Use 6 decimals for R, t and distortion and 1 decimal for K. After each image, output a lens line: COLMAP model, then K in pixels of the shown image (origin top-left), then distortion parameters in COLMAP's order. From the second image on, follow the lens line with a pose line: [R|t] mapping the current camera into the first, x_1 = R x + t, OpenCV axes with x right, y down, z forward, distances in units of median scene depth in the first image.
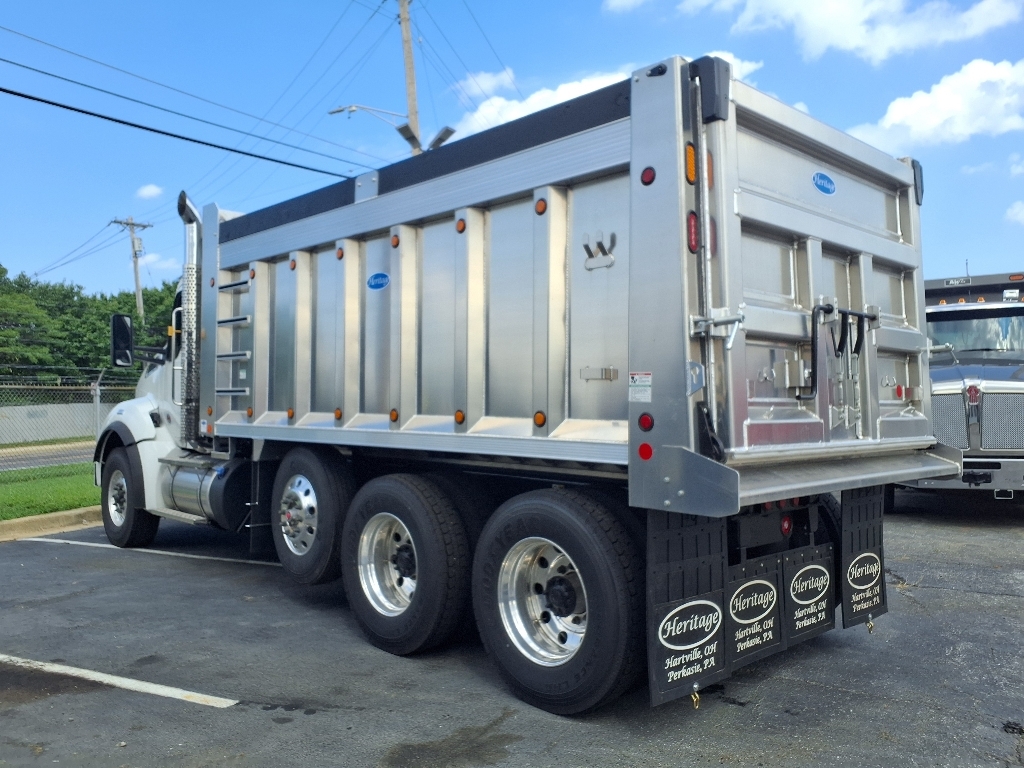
lens RADIAL K [[829.2, 0, 512.0], [0, 829.2, 384.0], [0, 0, 1]] dist [0.002855, 0.000507]
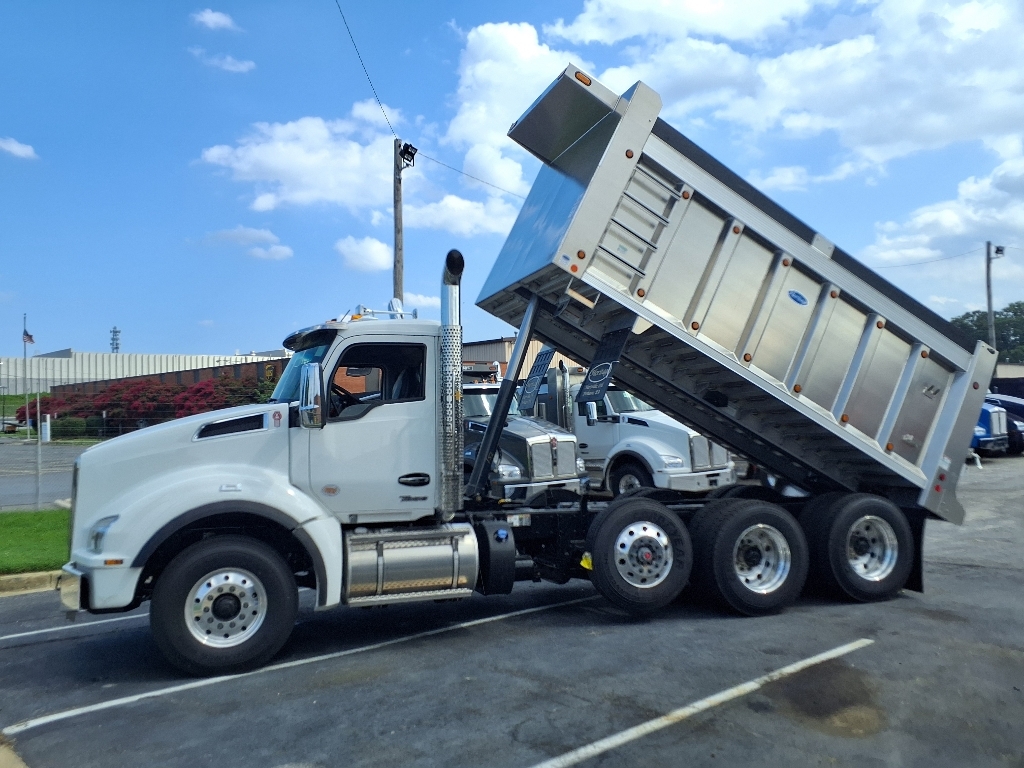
lens RADIAL K [[817.2, 0, 514.8], [0, 817.2, 385.0], [0, 0, 1]] dist [0.000707, 0.009012]
pose [[0.406330, 0.045091, 0.912613, -1.272729], [0.007772, 0.998575, -0.052799, -0.022089], [-0.913693, 0.028547, 0.405401, 0.579672]]
